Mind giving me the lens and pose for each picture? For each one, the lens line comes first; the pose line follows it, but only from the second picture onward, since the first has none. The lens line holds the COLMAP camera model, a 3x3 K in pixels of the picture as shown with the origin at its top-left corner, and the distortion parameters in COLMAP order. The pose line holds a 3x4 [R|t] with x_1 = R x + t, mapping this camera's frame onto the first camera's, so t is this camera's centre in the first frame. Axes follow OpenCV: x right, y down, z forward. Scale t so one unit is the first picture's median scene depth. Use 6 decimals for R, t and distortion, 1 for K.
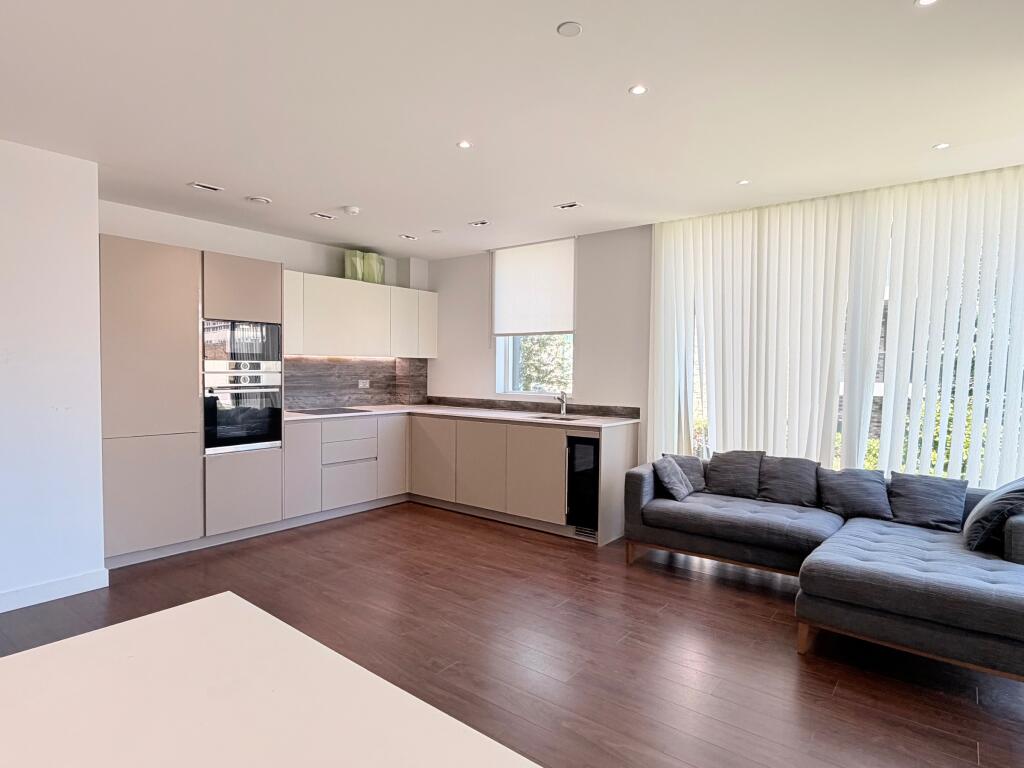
lens RADIAL K [[578.1, 0, 516.0], [0, 578.1, 387.1], [0, 0, 1]] dist [-0.004028, -0.005169]
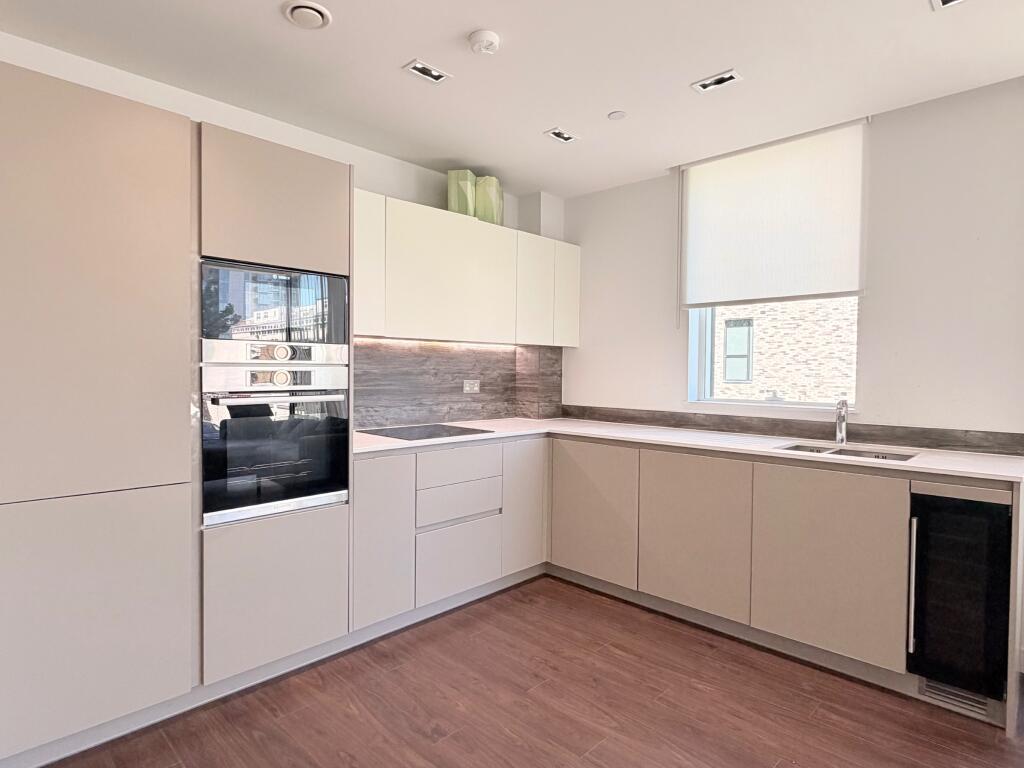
lens RADIAL K [[578.1, 0, 507.5], [0, 578.1, 382.6], [0, 0, 1]] dist [-0.004028, -0.005169]
pose [[0.993444, -0.000444, -0.114317, -0.162746], [-0.000790, 0.999942, -0.010744, -0.002845], [0.114316, 0.010764, 0.993386, 0.396665]]
